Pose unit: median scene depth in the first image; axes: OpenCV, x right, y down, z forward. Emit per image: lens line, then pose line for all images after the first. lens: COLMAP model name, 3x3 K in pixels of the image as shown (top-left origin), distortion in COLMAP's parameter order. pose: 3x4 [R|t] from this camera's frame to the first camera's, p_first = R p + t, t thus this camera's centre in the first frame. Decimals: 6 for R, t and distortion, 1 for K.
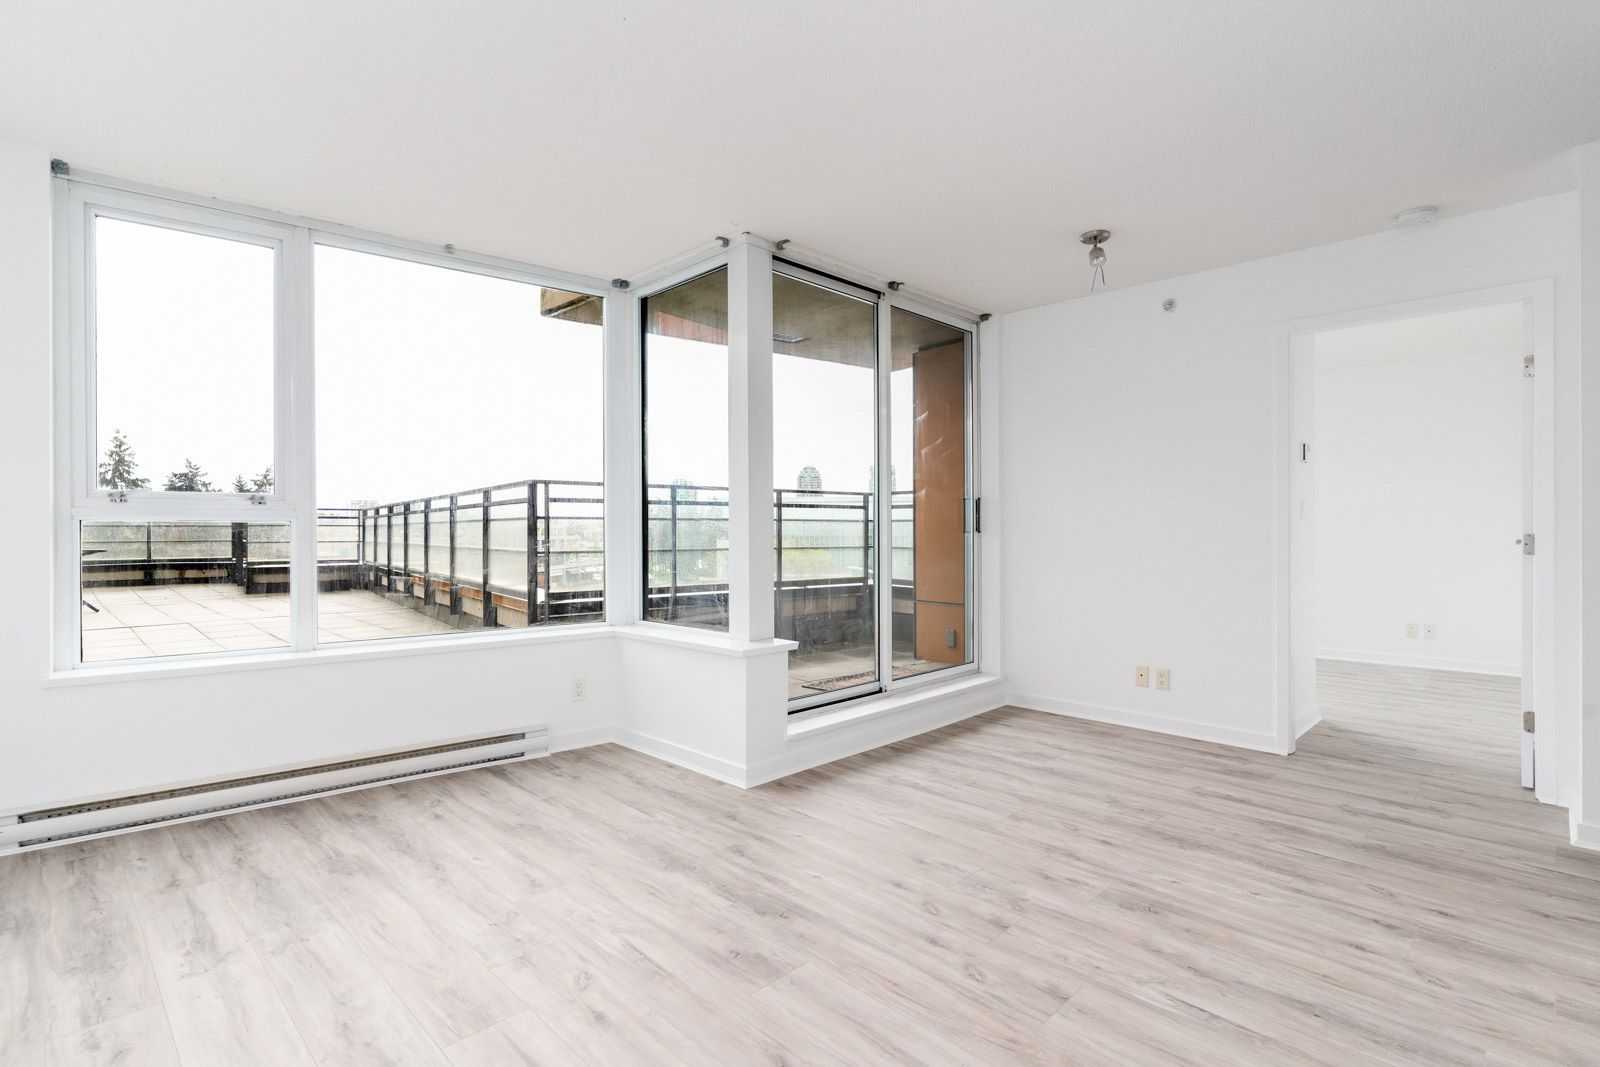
lens RADIAL K [[764.3, 0, 803.2], [0, 764.3, 531.0], [0, 0, 1]] dist [0.002072, 0.000067]
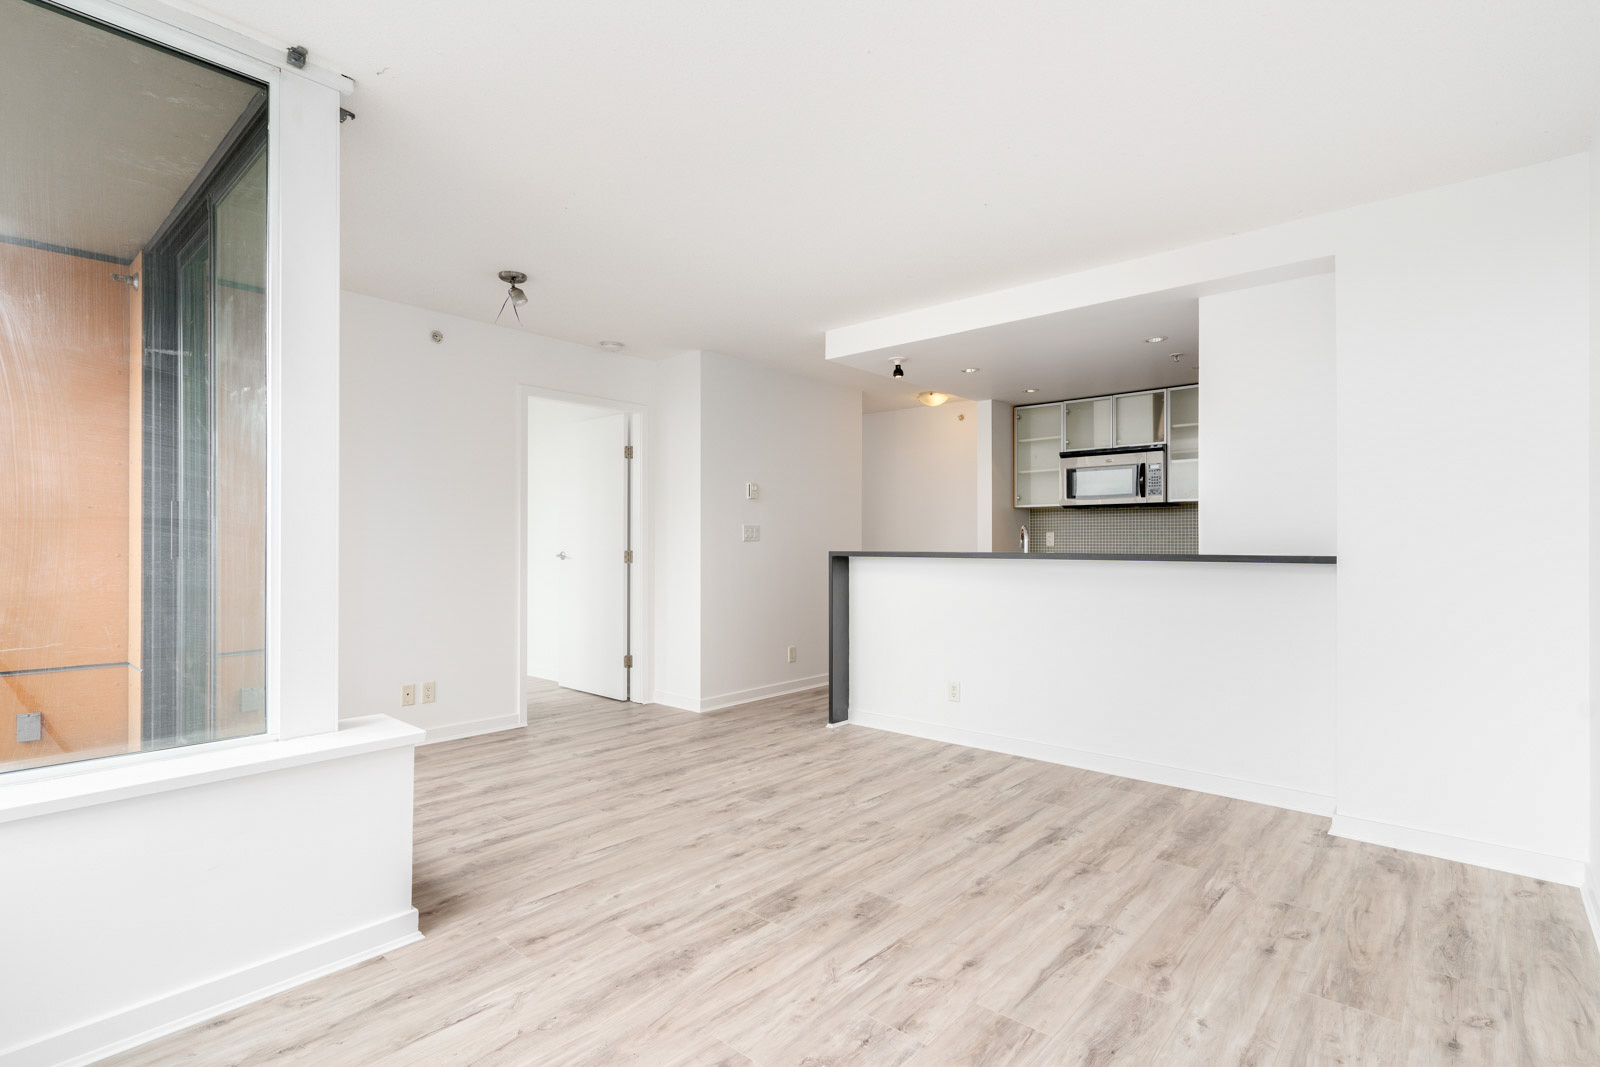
lens RADIAL K [[764.3, 0, 803.2], [0, 764.3, 531.0], [0, 0, 1]] dist [0.002072, 0.000067]
pose [[-0.058176, 0.020212, 0.998102, -0.832134], [0.001461, 0.999796, -0.020161, -0.005175], [-0.998305, 0.000285, -0.058193, 0.764232]]
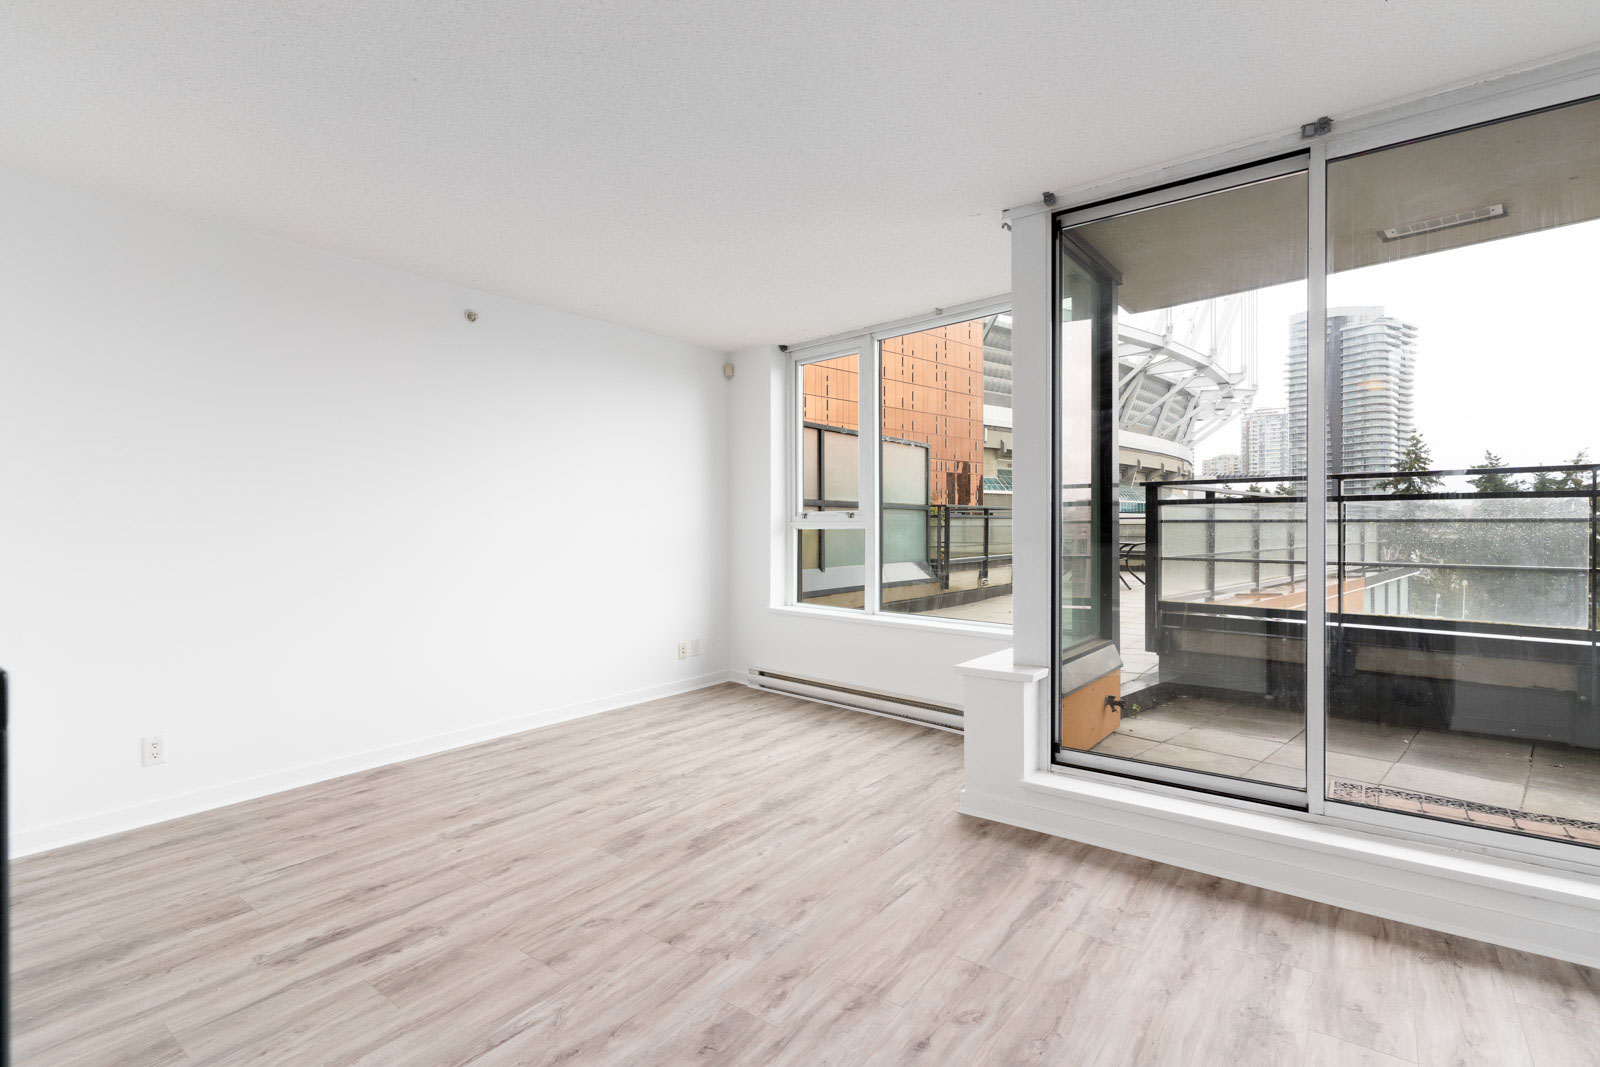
lens RADIAL K [[765.3, 0, 805.5], [0, 765.3, 535.3], [0, 0, 1]] dist [0.002201, 0.000271]
pose [[0.133530, 0.013578, -0.990952, 0.909541], [0.000045, 0.999906, 0.013707, -0.022002], [0.991045, -0.001875, 0.133516, 0.741481]]
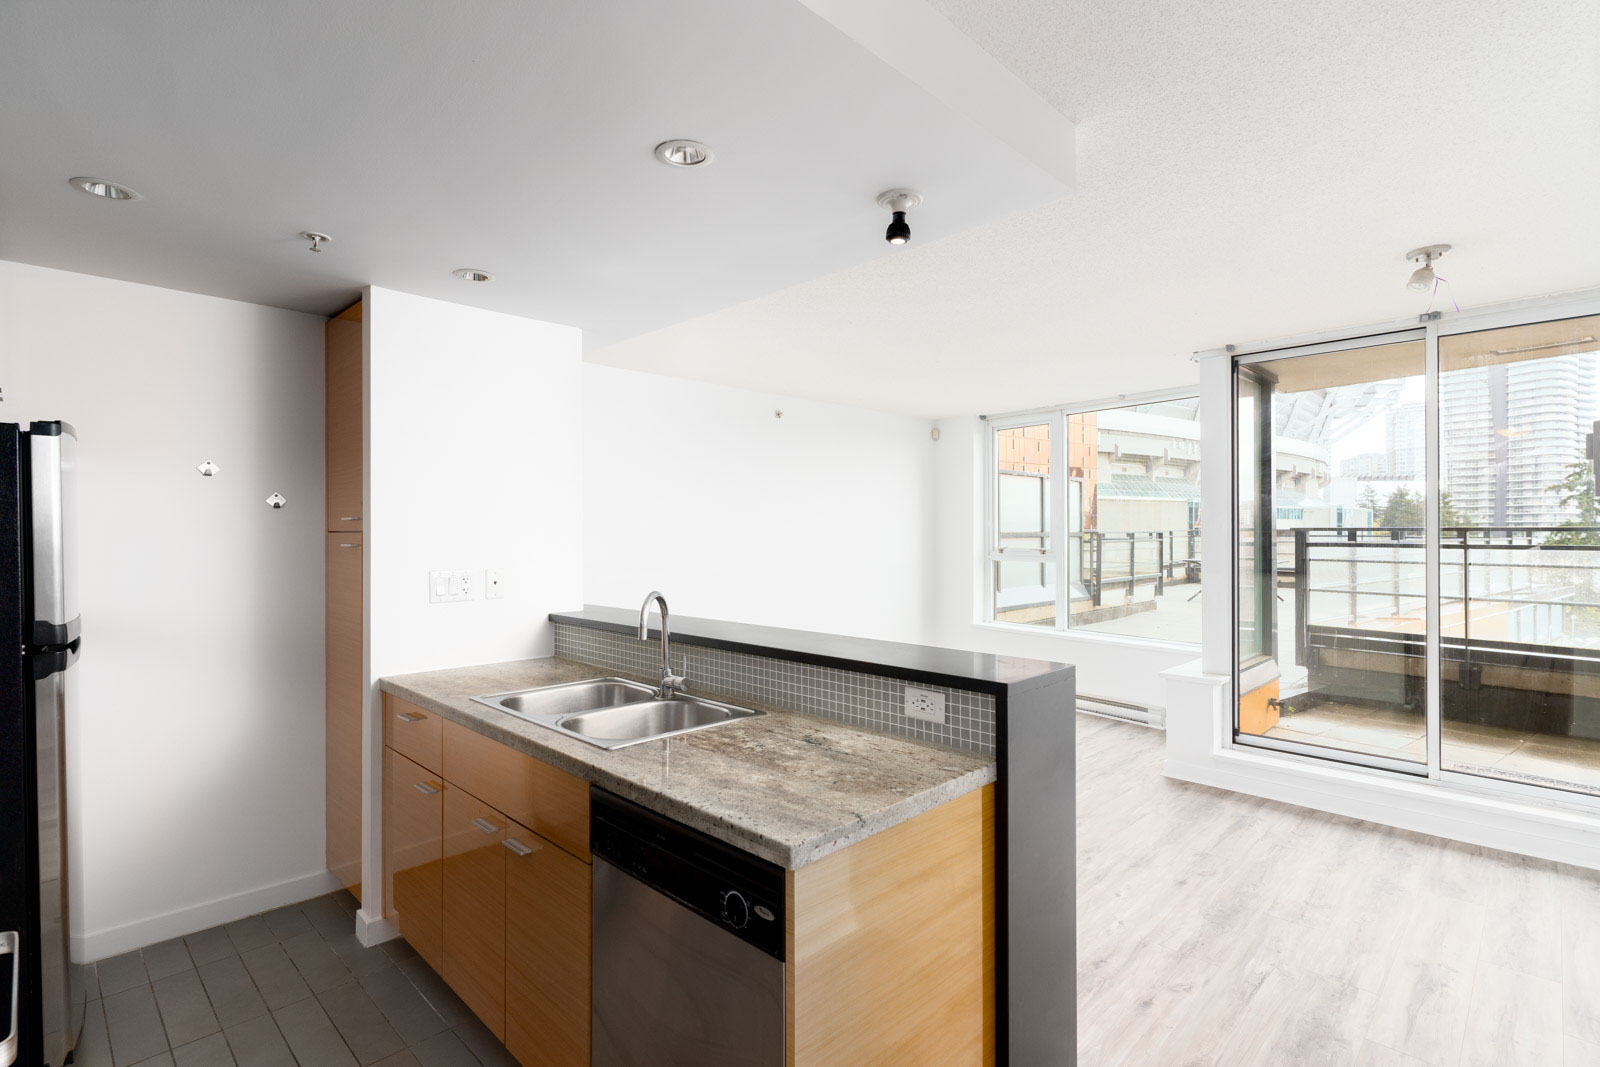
lens RADIAL K [[764.3, 0, 803.2], [0, 764.3, 531.0], [0, 0, 1]] dist [0.002072, 0.000067]
pose [[-0.000181, 0.002410, -0.999997, 1.385062], [0.000241, 0.999997, 0.002410, -0.107422], [1.000000, -0.000241, -0.000182, 0.394583]]
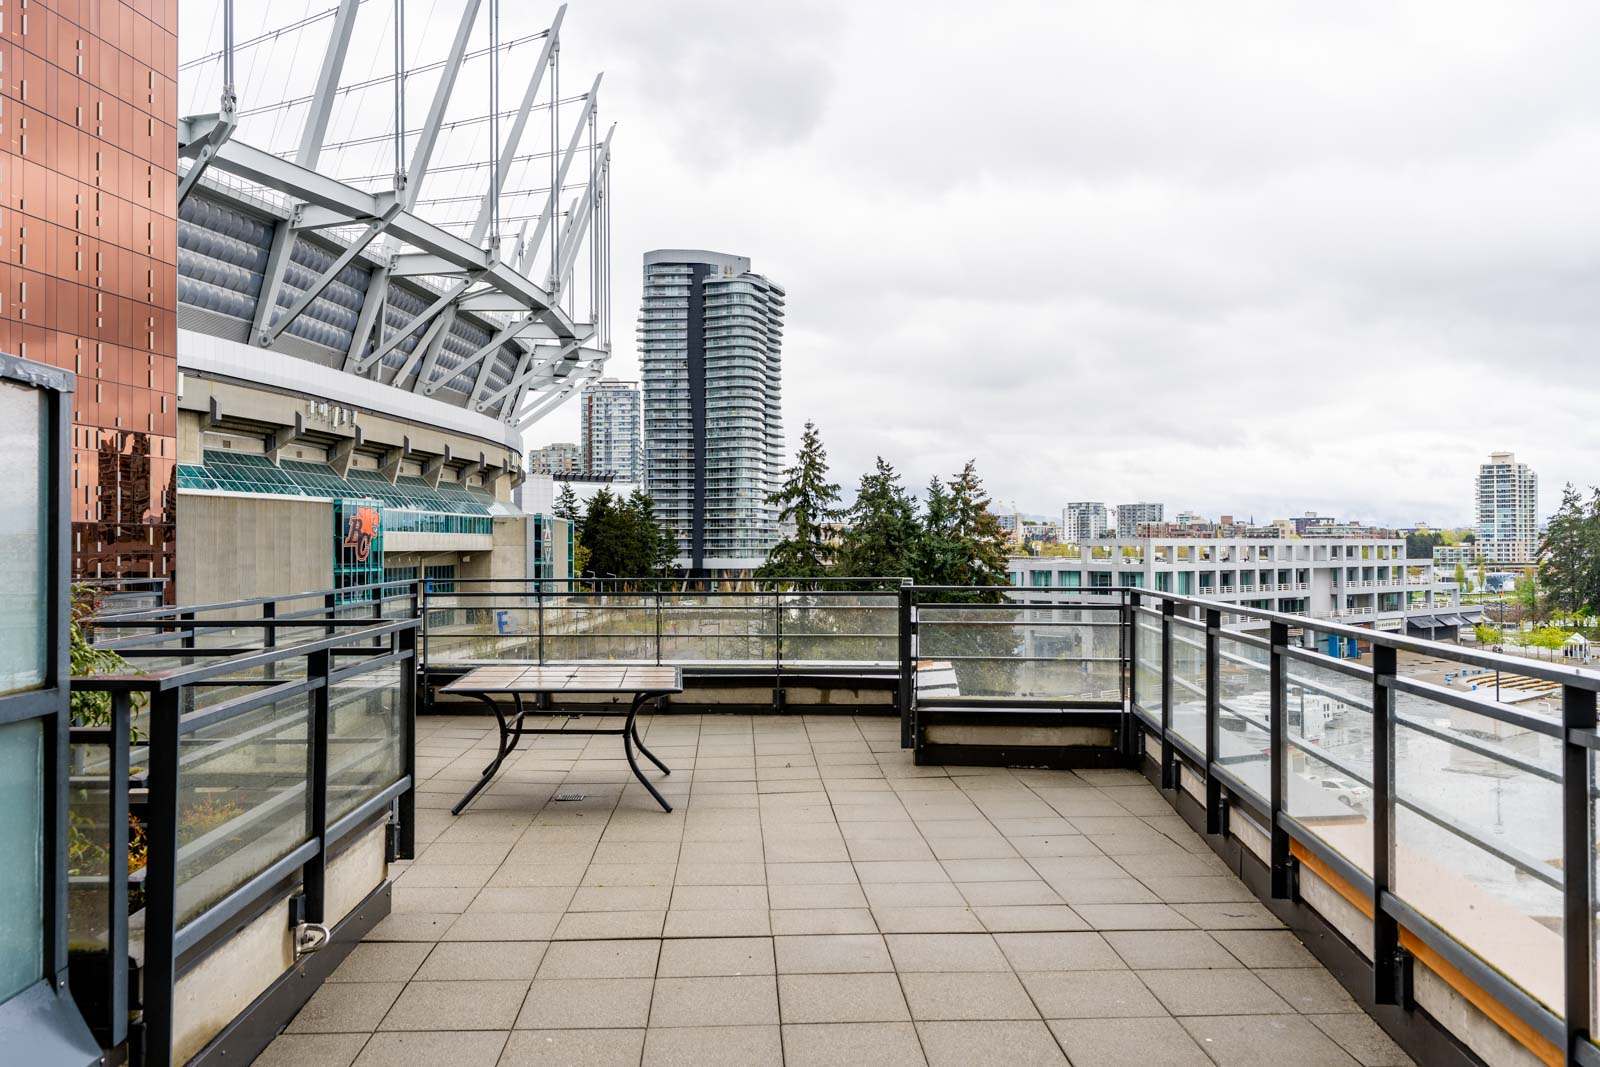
lens RADIAL K [[1258.5, 0, 800.0], [0, 1258.5, 533.5], [0, 0, 1]] dist [-0.002408, 0.000002]
pose [[0.735622, -0.006537, -0.677361, -0.845571], [-0.000446, 0.999949, -0.010134, -0.194660], [0.677392, 0.007757, 0.735581, 1.270499]]
